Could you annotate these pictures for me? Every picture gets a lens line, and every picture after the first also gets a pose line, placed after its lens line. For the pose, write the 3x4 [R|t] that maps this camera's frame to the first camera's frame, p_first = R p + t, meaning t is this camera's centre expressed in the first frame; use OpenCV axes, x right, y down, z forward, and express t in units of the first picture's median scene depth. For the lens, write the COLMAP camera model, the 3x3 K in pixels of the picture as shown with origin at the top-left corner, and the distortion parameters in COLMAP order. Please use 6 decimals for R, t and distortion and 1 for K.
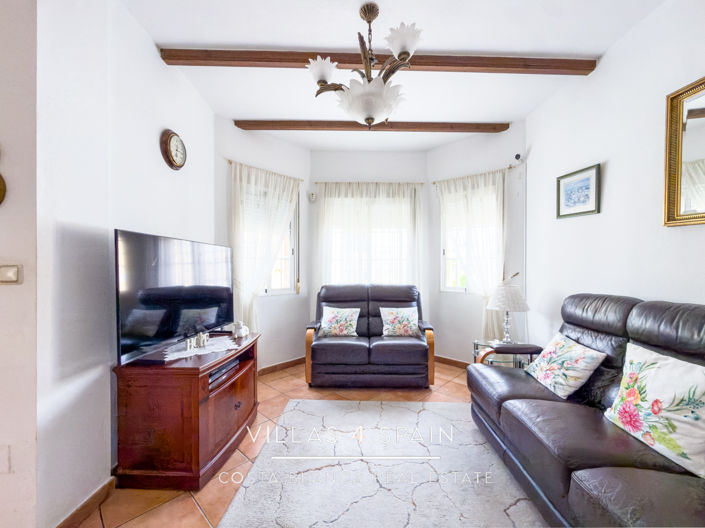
lens RADIAL K [[297.8, 0, 354.4], [0, 297.8, 271.1], [0, 0, 1]] dist [0.000379, 0.000131]
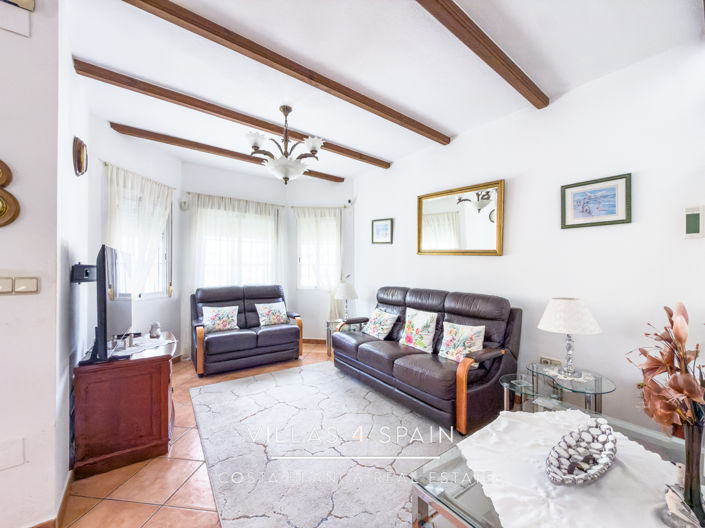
lens RADIAL K [[285.9, 0, 362.7], [0, 285.9, 267.9], [0, 0, 1]] dist [0.000934, -0.000005]
pose [[0.797266, 0.005196, 0.603606, -0.305584], [0.001228, 0.999947, -0.010230, -0.017253], [-0.603627, 0.008898, 0.797217, -0.242289]]
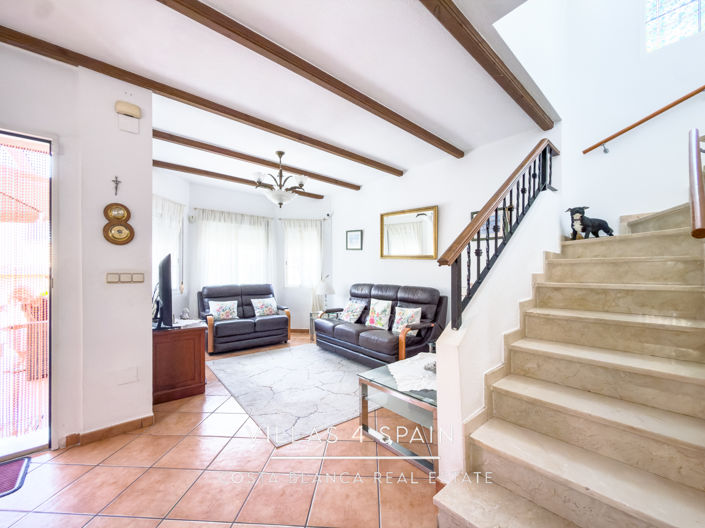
lens RADIAL K [[285.9, 0, 362.7], [0, 285.9, 267.9], [0, 0, 1]] dist [0.000934, -0.000005]
pose [[0.753879, 0.008030, 0.656965, -0.490920], [0.007734, 0.999748, -0.021094, -0.002226], [-0.656968, 0.020983, 0.753626, -0.527885]]
